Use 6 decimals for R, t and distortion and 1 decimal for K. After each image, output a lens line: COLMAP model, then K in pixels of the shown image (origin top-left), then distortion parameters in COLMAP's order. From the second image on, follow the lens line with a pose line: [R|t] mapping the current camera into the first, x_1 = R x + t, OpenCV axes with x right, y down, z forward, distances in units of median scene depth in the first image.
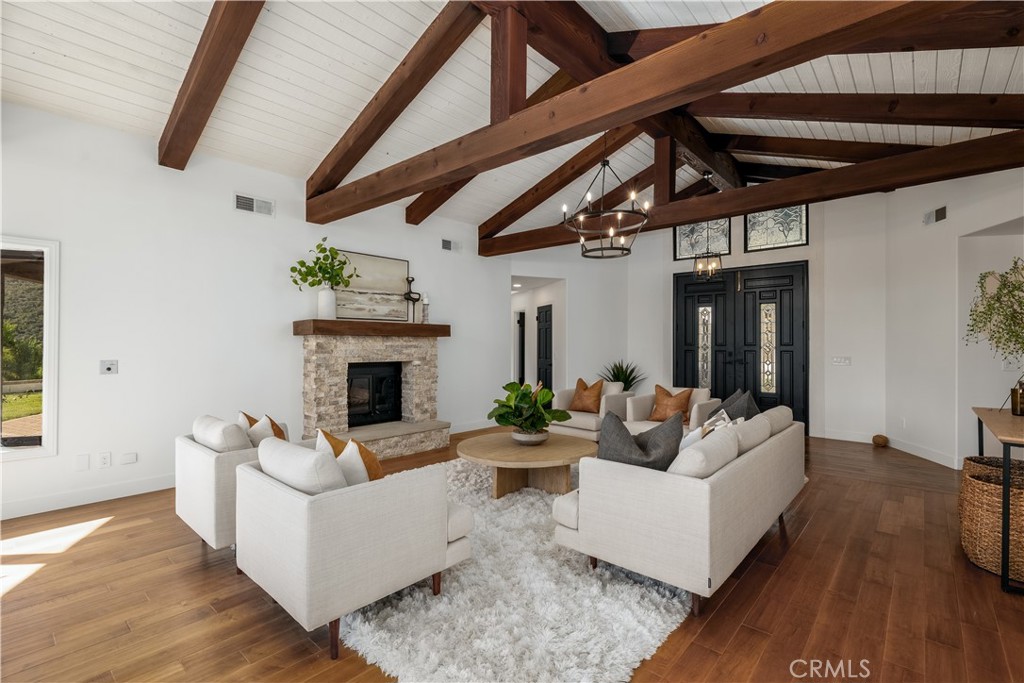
lens RADIAL K [[466.3, 0, 512.9], [0, 466.3, 340.2], [0, 0, 1]] dist [0.001601, 0.000037]
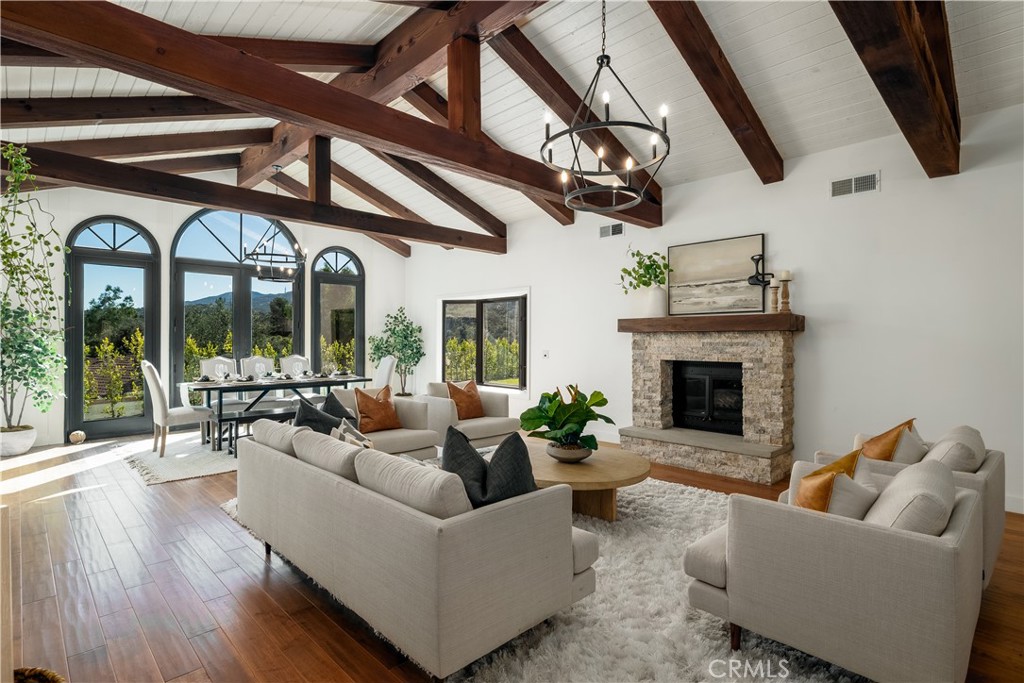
lens RADIAL K [[504.1, 0, 513.4], [0, 504.1, 342.2], [0, 0, 1]] dist [0.000374, 0.000006]
pose [[-0.073379, -0.007275, -0.997278, 0.721653], [-0.000537, 0.999974, -0.007256, 0.018151], [0.997304, 0.000003, -0.073381, 0.738619]]
